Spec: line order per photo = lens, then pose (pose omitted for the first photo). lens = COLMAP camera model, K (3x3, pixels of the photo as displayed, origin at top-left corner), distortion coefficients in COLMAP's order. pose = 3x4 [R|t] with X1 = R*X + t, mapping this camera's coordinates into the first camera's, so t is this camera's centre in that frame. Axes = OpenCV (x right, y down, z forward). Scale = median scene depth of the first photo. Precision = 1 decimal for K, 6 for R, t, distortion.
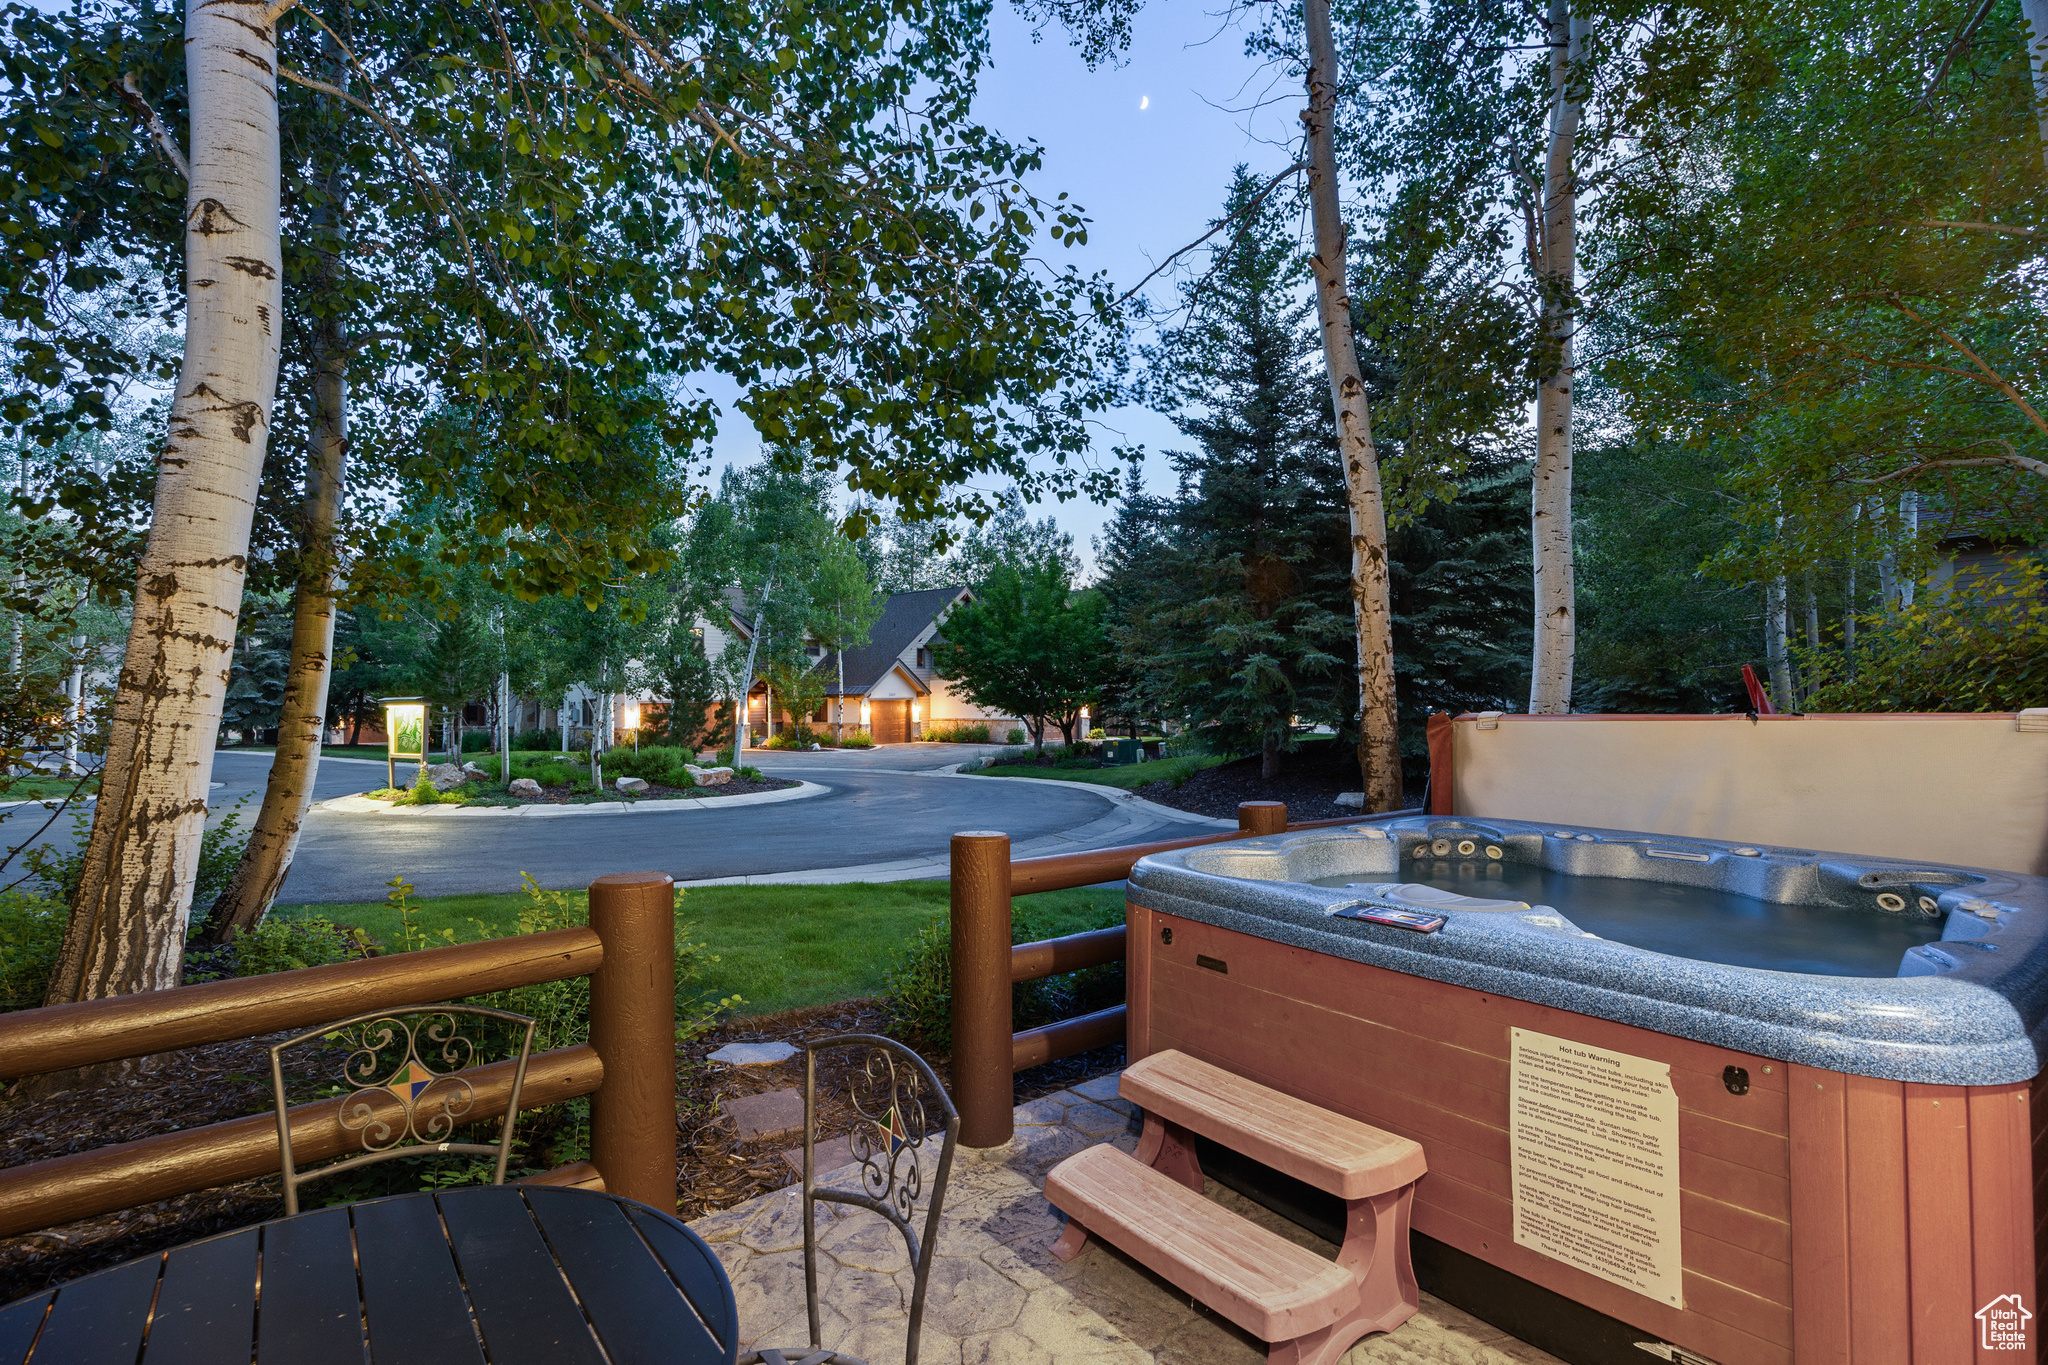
lens RADIAL K [[924.5, 0, 1024.0], [0, 924.5, 682.5], [0, 0, 1]] dist [-0.000380, -0.000046]
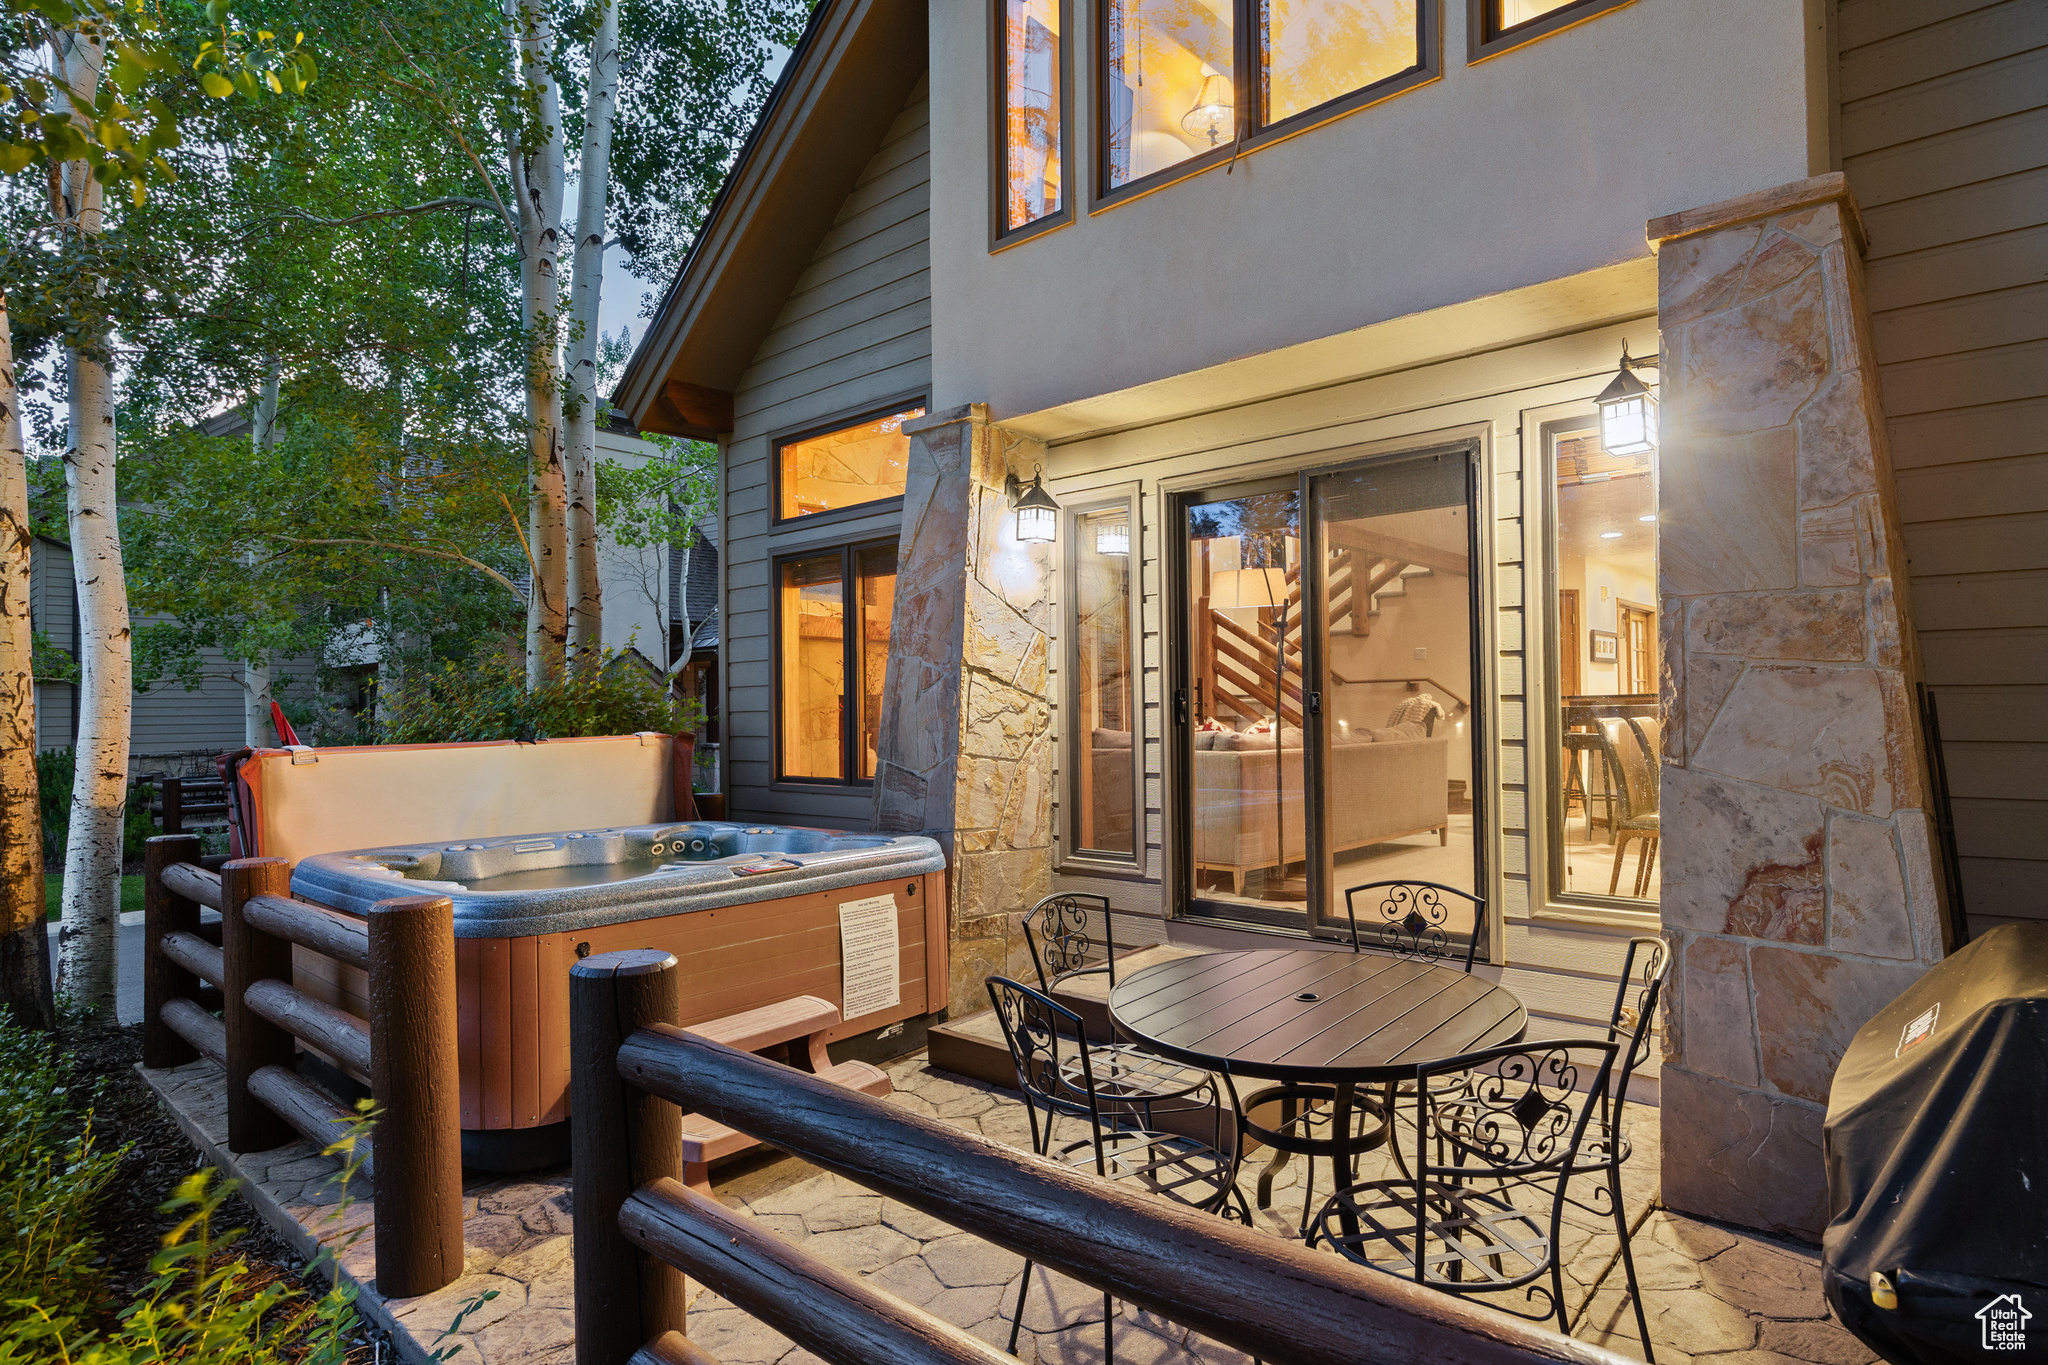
lens RADIAL K [[1080.6, 0, 1026.2], [0, 1080.6, 708.4], [0, 0, 1]] dist [0.018355, 0.000188]
pose [[-0.161703, 0.011953, 0.986767, -0.936637], [-0.001771, 0.999922, -0.012403, 0.007419], [-0.986838, -0.003753, -0.161669, 0.563398]]
